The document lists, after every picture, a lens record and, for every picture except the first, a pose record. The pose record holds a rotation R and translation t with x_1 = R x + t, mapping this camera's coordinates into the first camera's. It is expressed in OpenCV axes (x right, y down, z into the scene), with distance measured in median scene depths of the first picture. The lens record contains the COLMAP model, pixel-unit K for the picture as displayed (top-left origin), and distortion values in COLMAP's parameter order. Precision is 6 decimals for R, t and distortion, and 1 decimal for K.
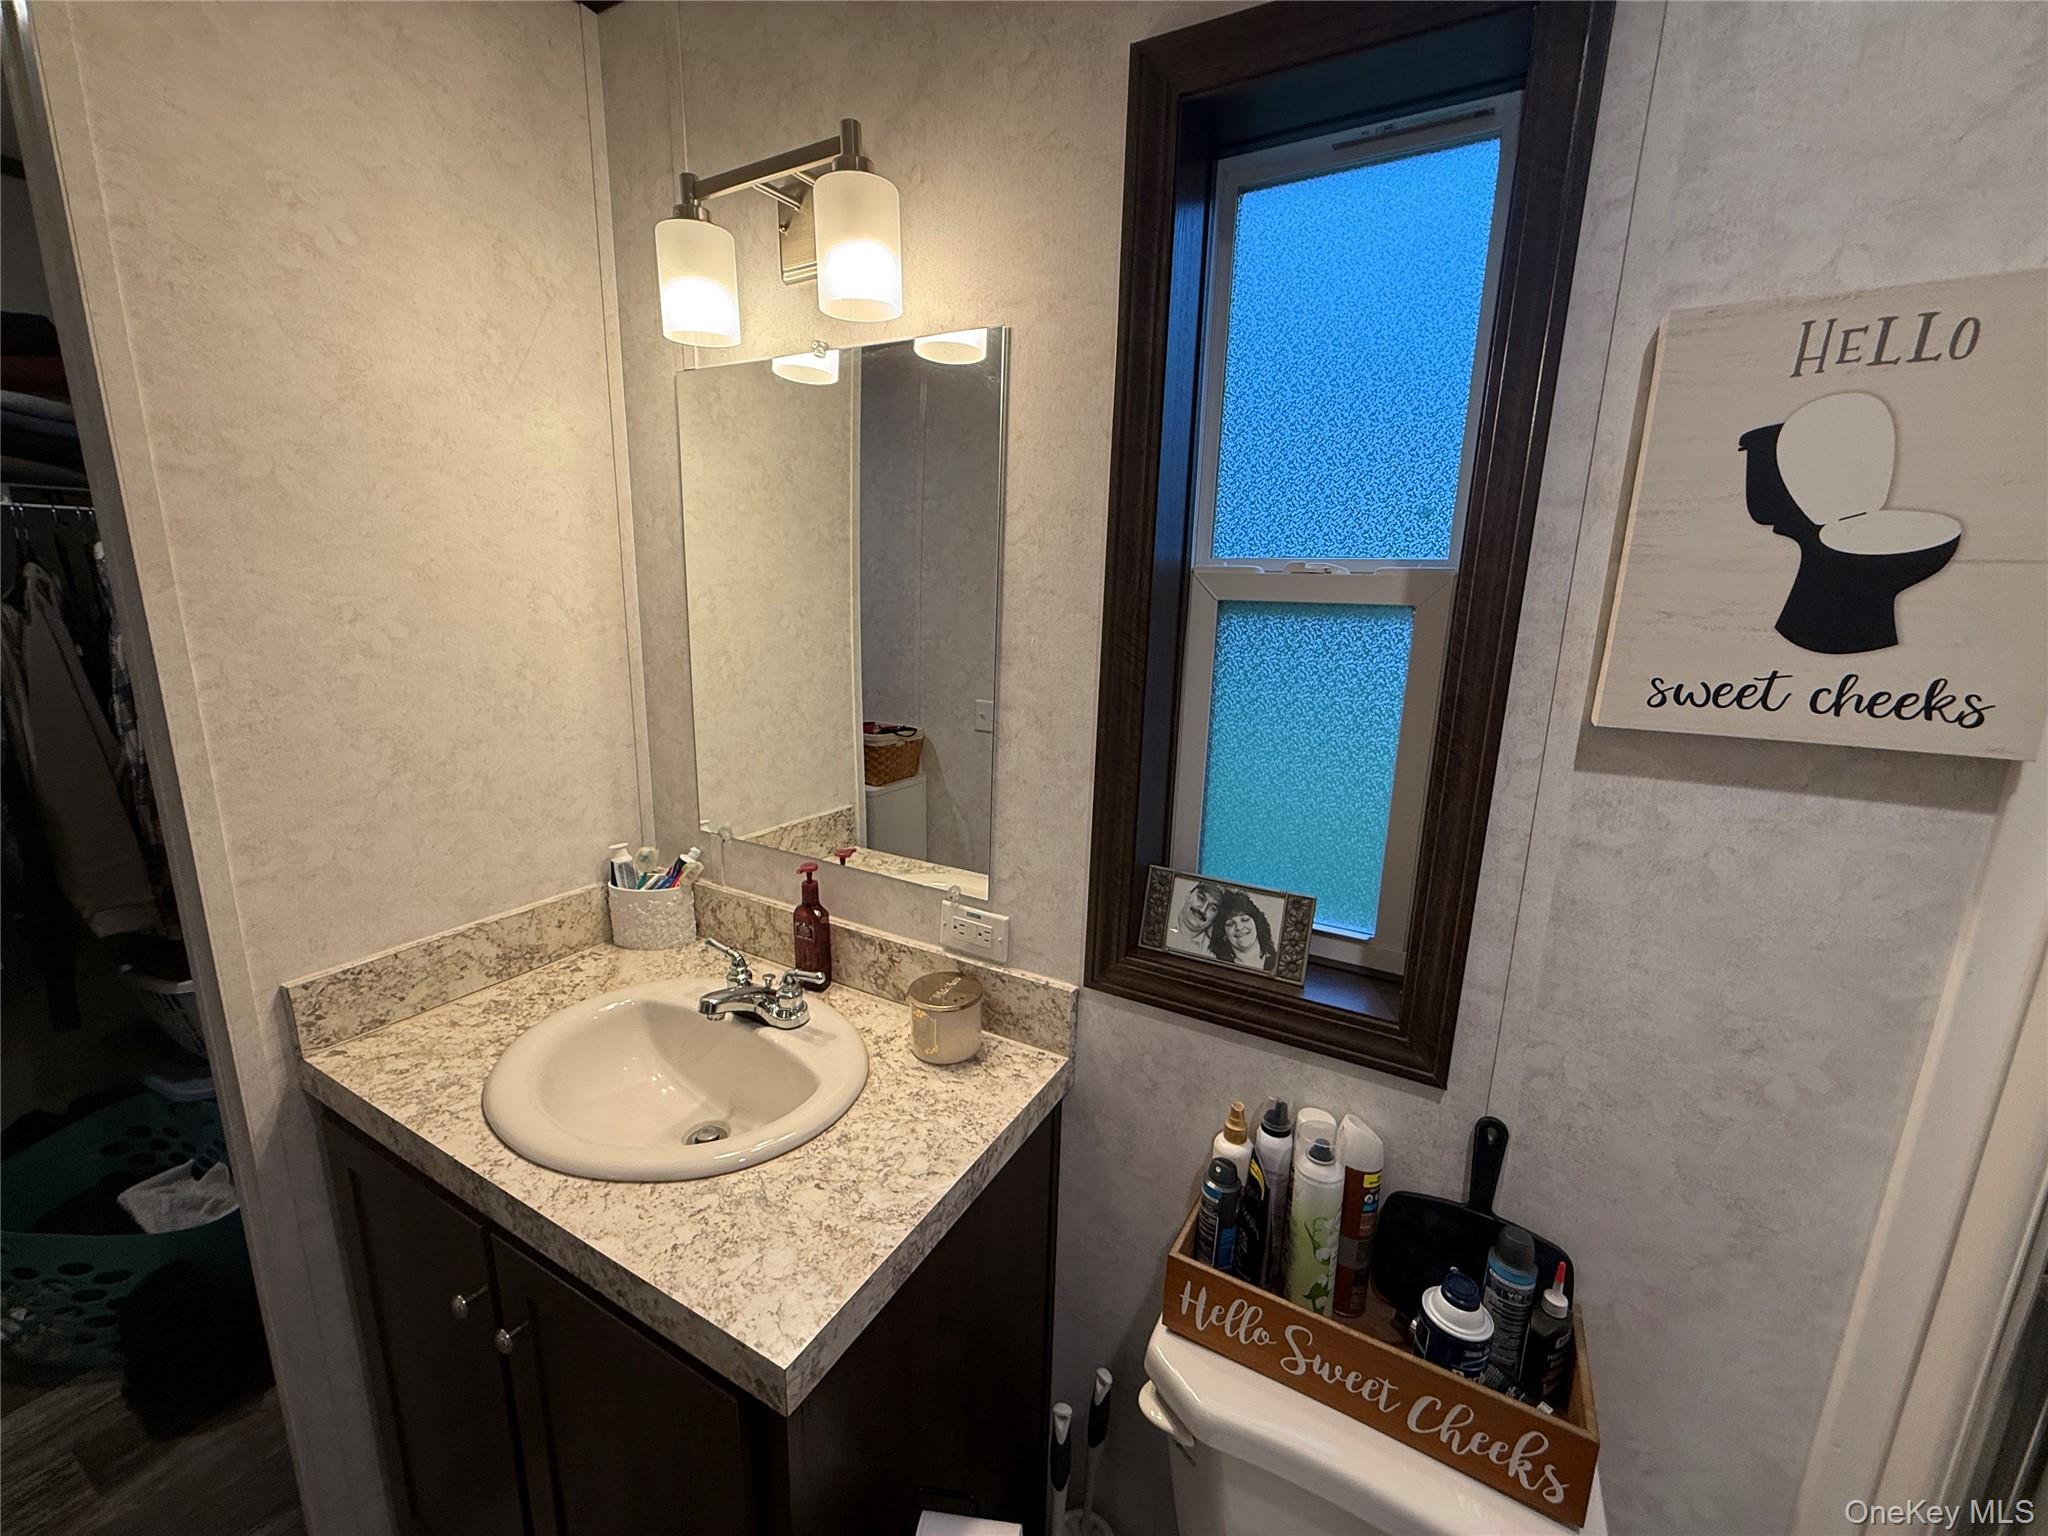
lens RADIAL K [[818.2, 0, 1019.5], [0, 818.2, 768.1], [0, 0, 1]] dist [0.000829, -0.000285]
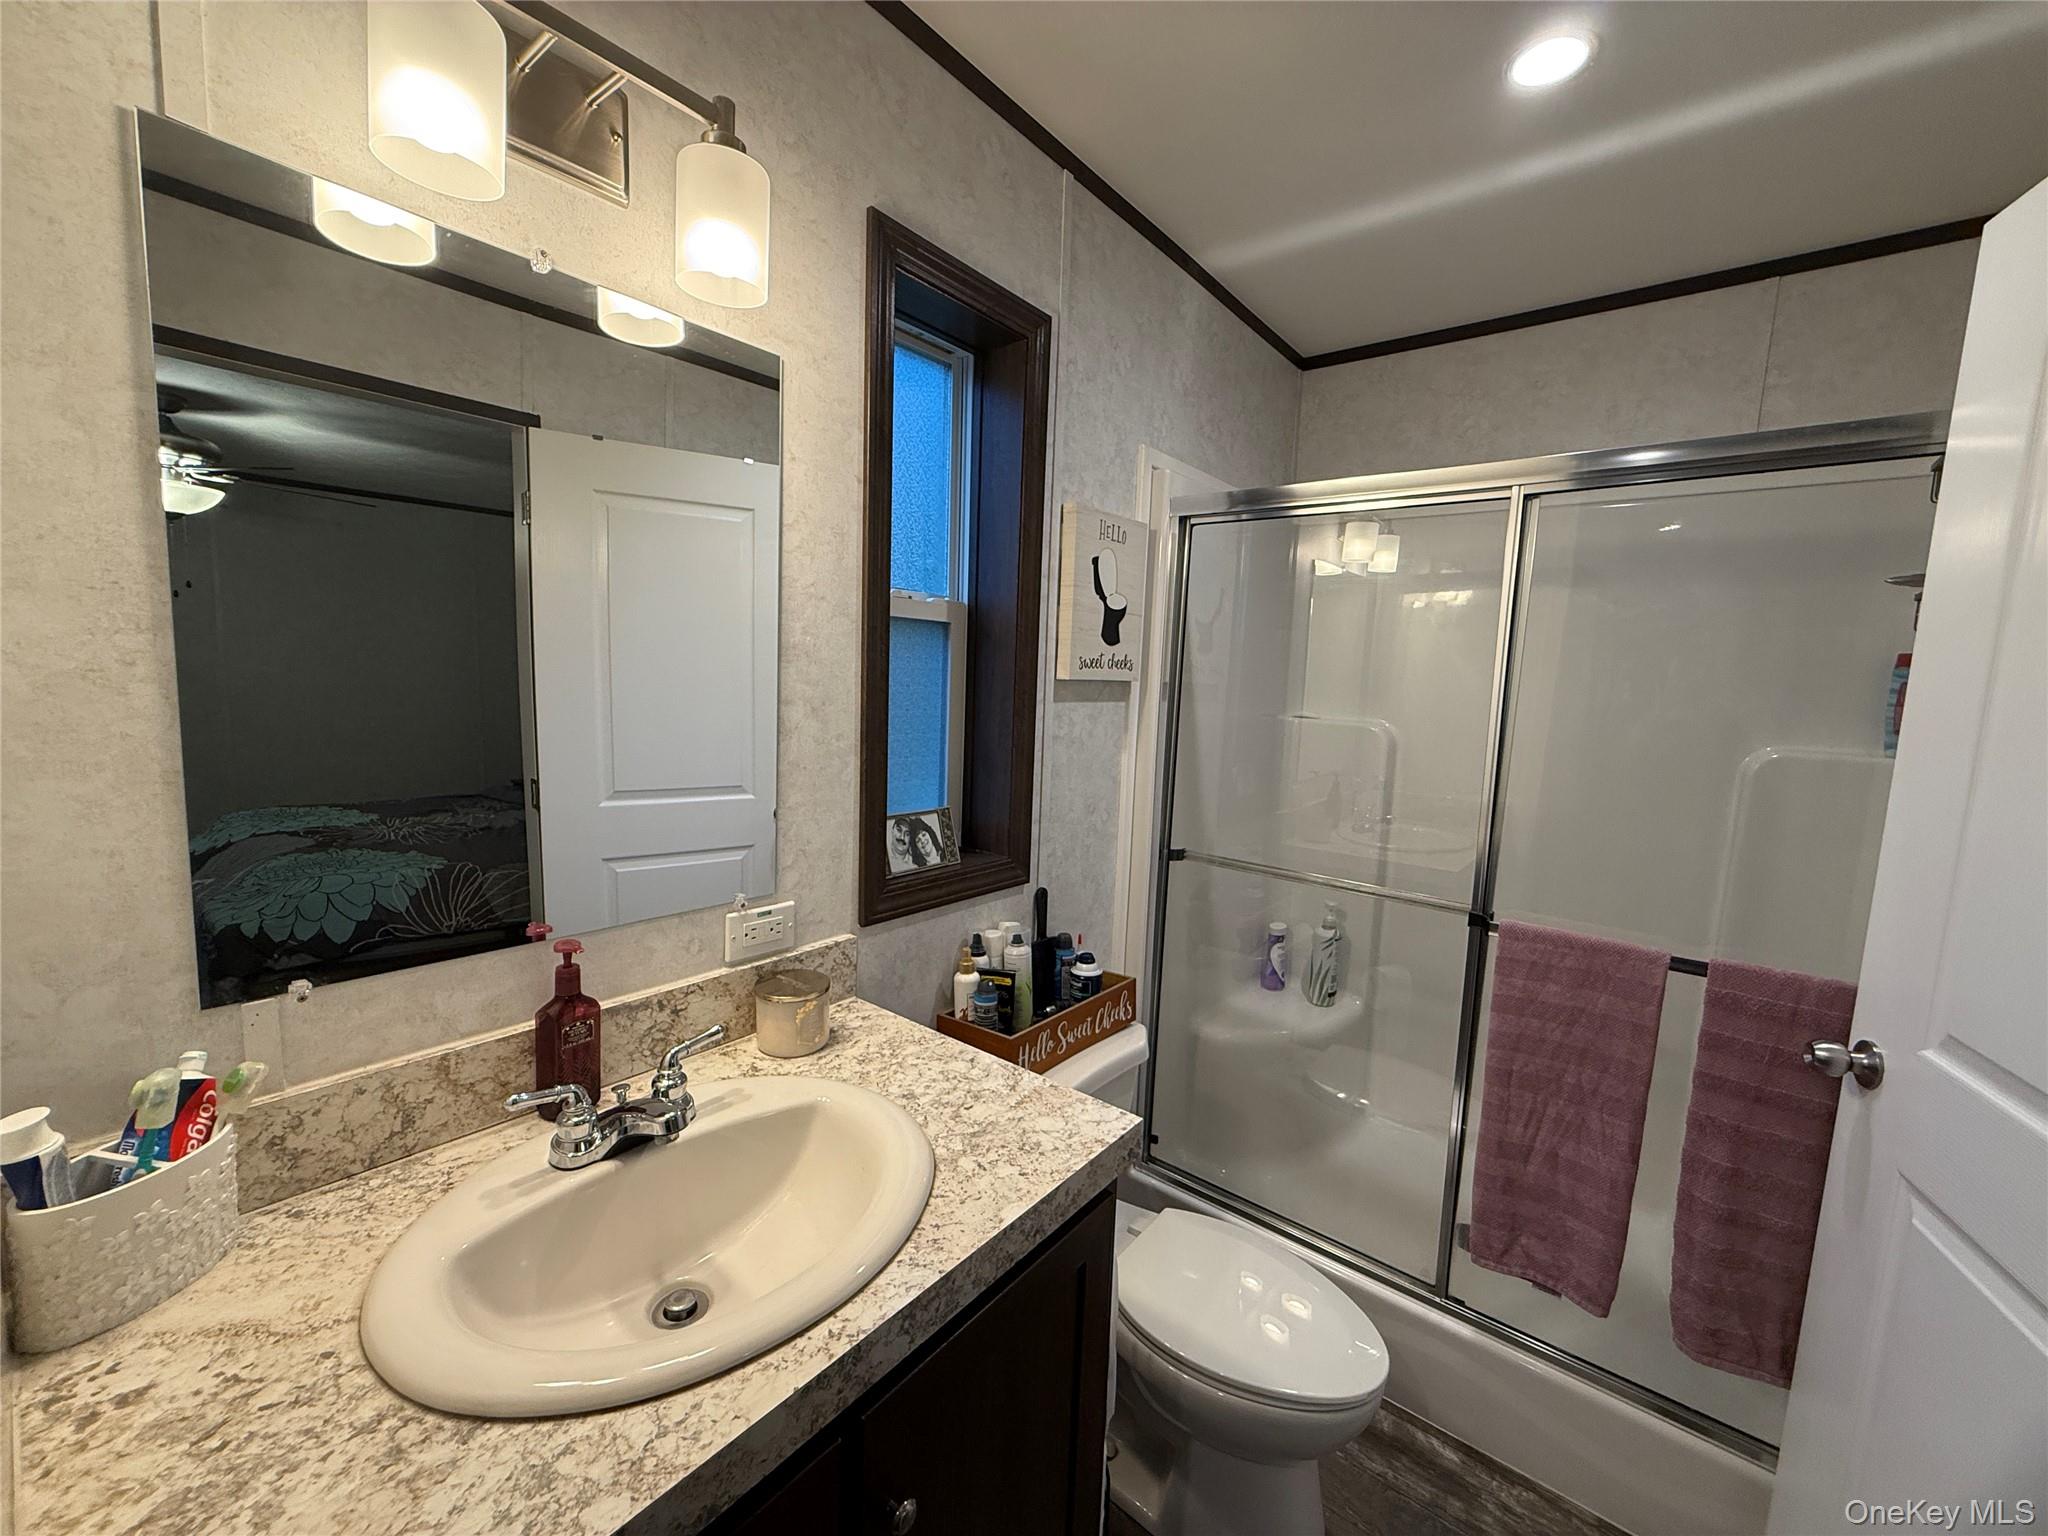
lens RADIAL K [[818.2, 0, 1019.5], [0, 818.2, 768.1], [0, 0, 1]] dist [0.000829, -0.000285]
pose [[0.168304, -0.132788, 0.976750, -1.089032], [0.175751, 0.979051, 0.102817, -0.048541], [-0.969941, 0.154360, 0.188116, 0.545167]]
